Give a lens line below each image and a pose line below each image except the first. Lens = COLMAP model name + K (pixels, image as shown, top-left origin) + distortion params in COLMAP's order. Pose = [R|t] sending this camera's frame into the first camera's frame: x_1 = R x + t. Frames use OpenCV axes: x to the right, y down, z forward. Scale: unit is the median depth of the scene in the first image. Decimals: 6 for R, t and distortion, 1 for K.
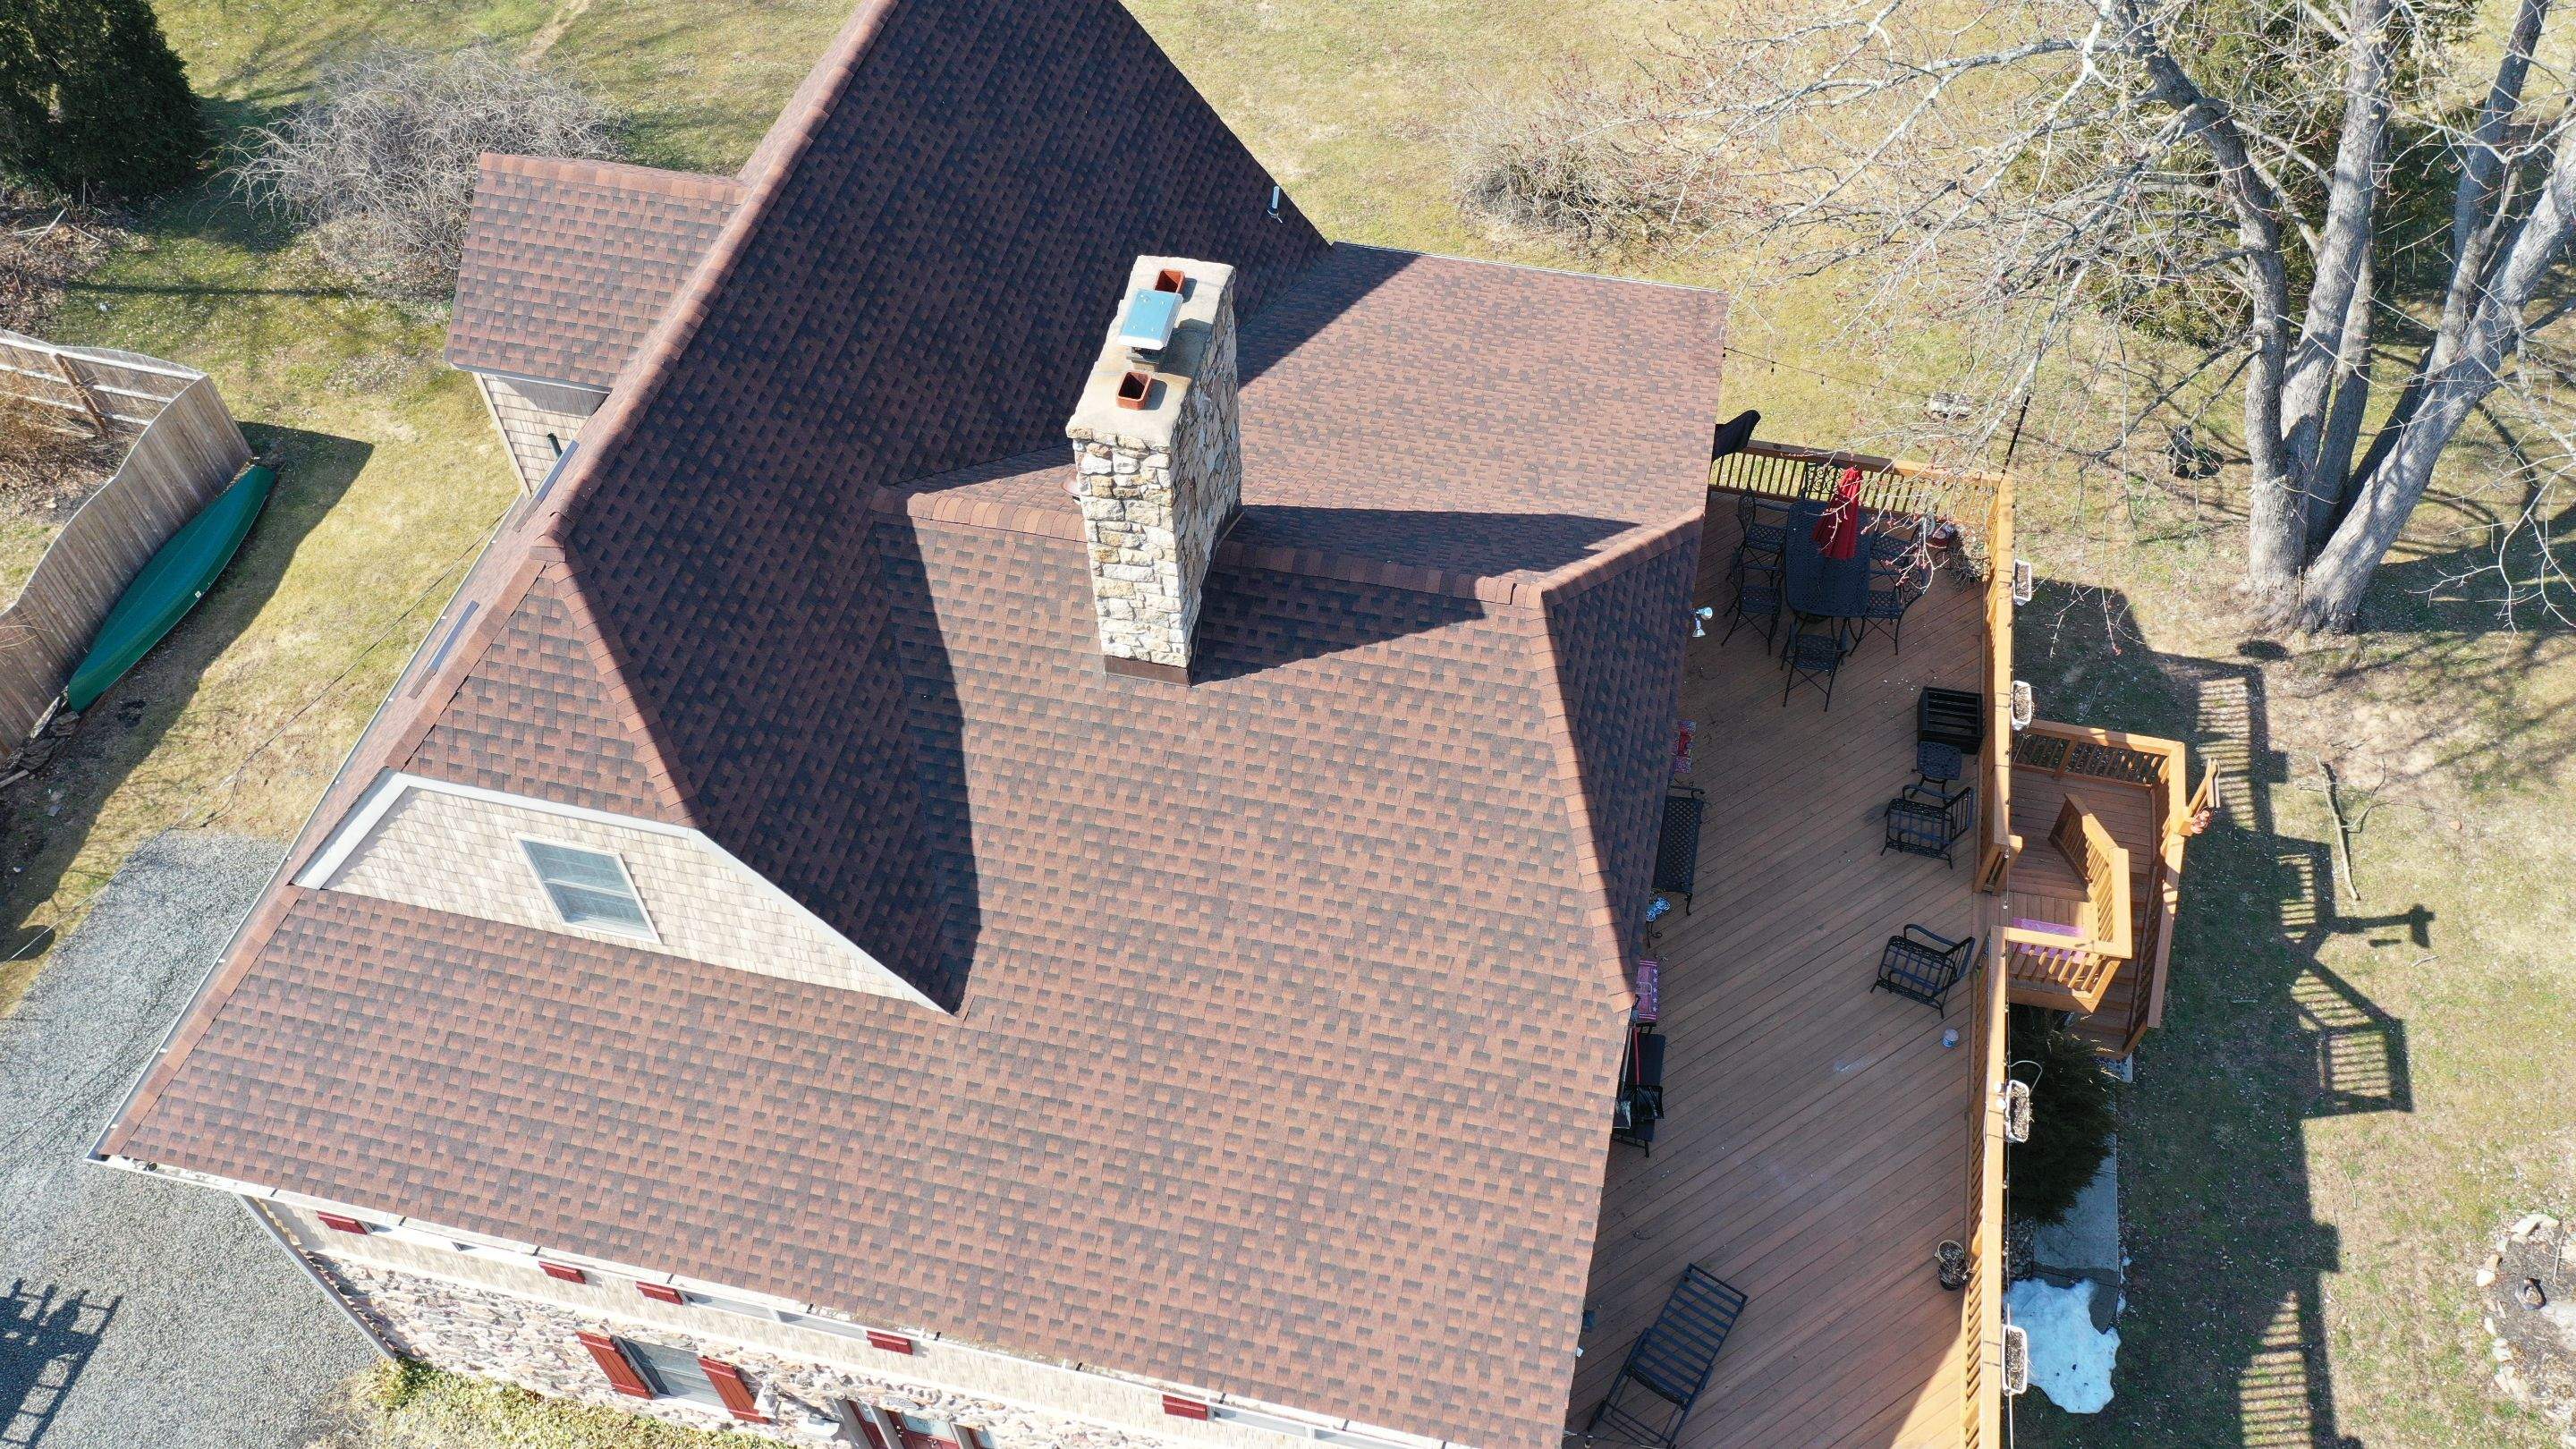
lens RADIAL K [[2044.7, 0, 1295.1], [0, 2044.7, 720.4], [0, 0, 1]] dist [0.012140, 0.002135]
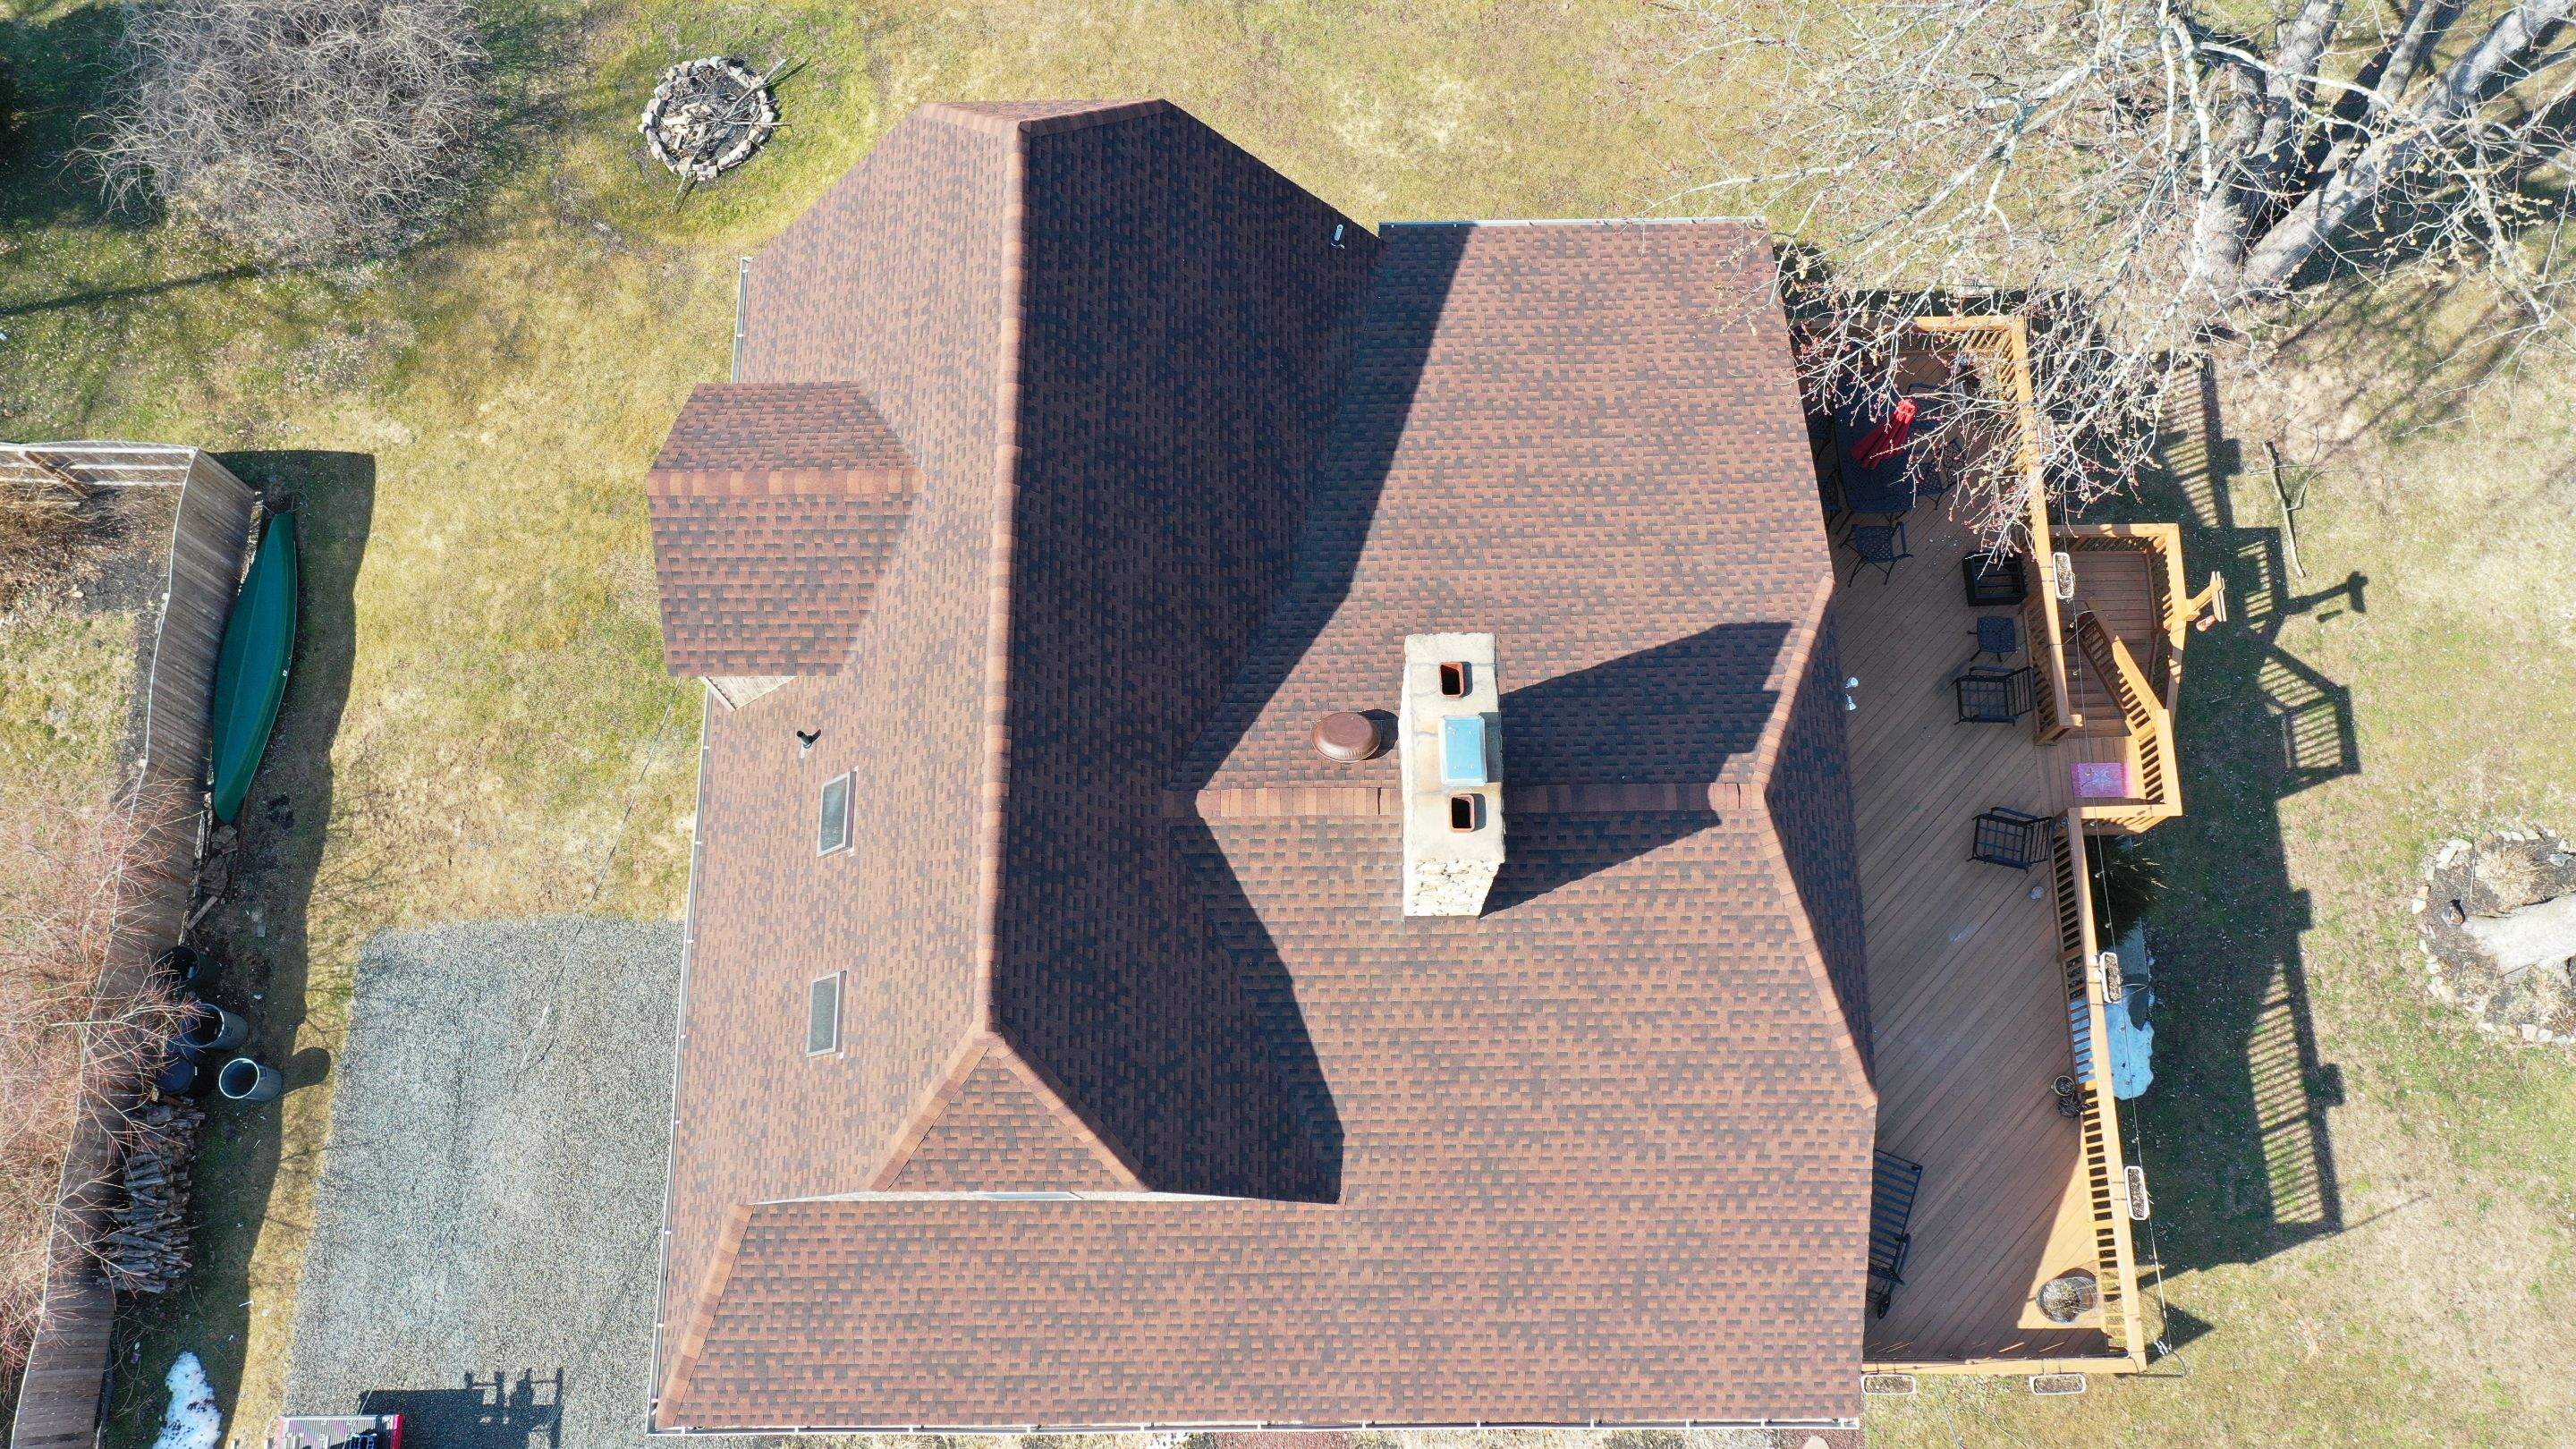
lens RADIAL K [[2044.7, 0, 1295.8], [0, 2044.7, 719.7], [0, 0, 1]] dist [0.012140, 0.002135]
pose [[0.974038, -0.215878, 0.068164, -0.208146], [0.174292, 0.907259, 0.382757, -0.586848], [-0.144471, -0.360939, 0.921331, -0.027568]]
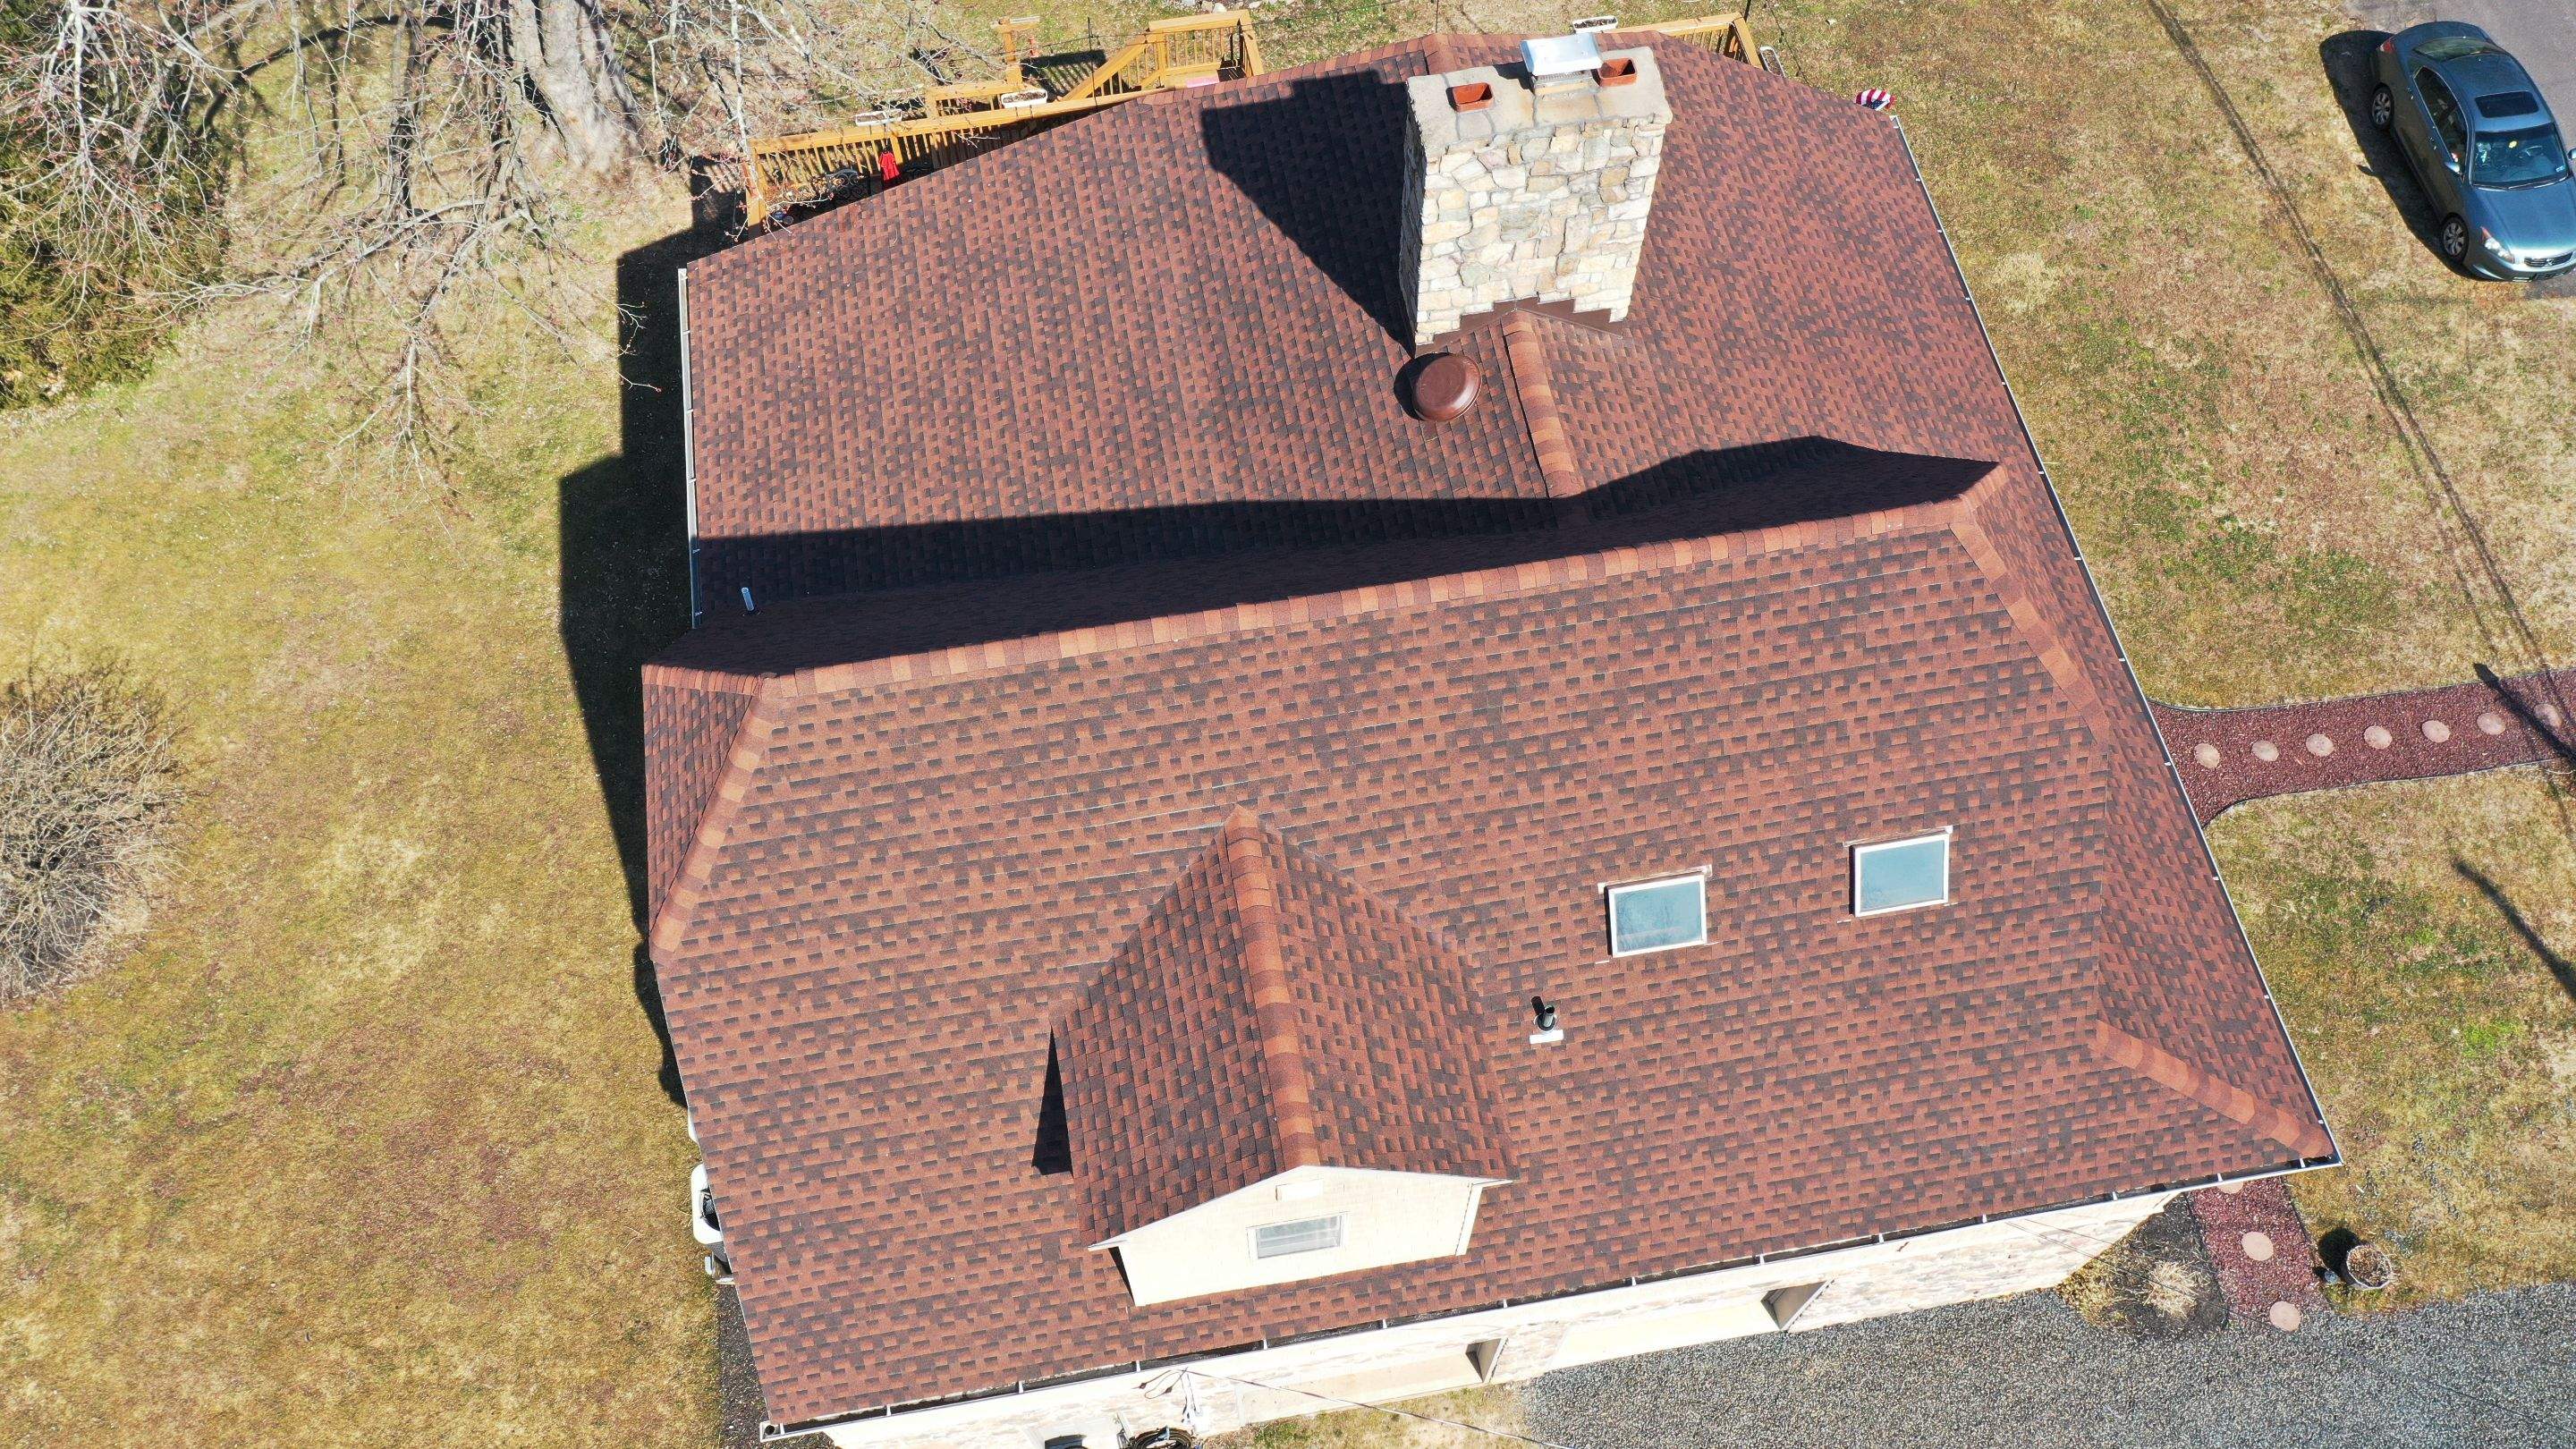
lens RADIAL K [[2044.7, 0, 1289.4], [0, 2044.7, 719.3], [0, 0, 1]] dist [0.012140, 0.002135]
pose [[-0.382859, -0.801717, 0.458987, -0.695240], [0.728507, 0.043498, 0.683656, -0.898846], [-0.568064, 0.596119, 0.567402, 0.600094]]
